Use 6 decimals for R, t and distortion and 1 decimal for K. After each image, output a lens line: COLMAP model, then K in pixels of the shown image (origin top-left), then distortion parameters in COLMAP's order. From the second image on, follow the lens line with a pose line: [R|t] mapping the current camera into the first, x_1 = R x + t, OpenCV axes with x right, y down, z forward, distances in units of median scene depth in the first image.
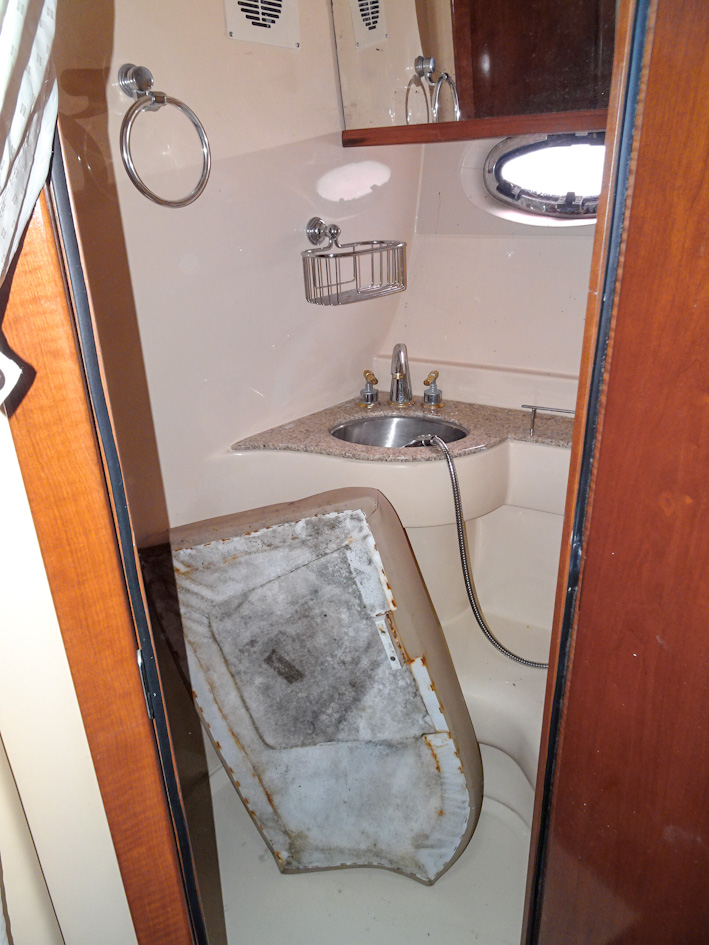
lens RADIAL K [[673.8, 0, 354.5], [0, 673.8, 472.5], [0, 0, 1]] dist [0.008000, 0.002188]
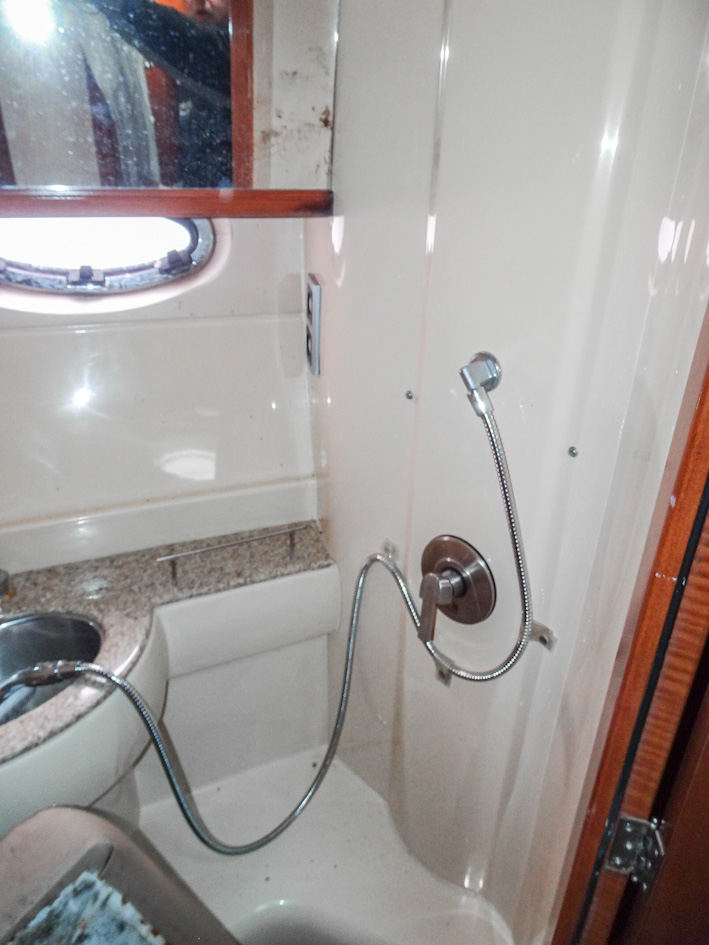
lens RADIAL K [[673.8, 0, 354.5], [0, 673.8, 472.5], [0, 0, 1]] dist [0.008000, 0.002188]
pose [[0.580194, -0.319087, 0.749372, -0.160875], [0.285854, 0.941312, 0.179497, -0.268624], [-0.762668, 0.110068, 0.637356, 0.341507]]
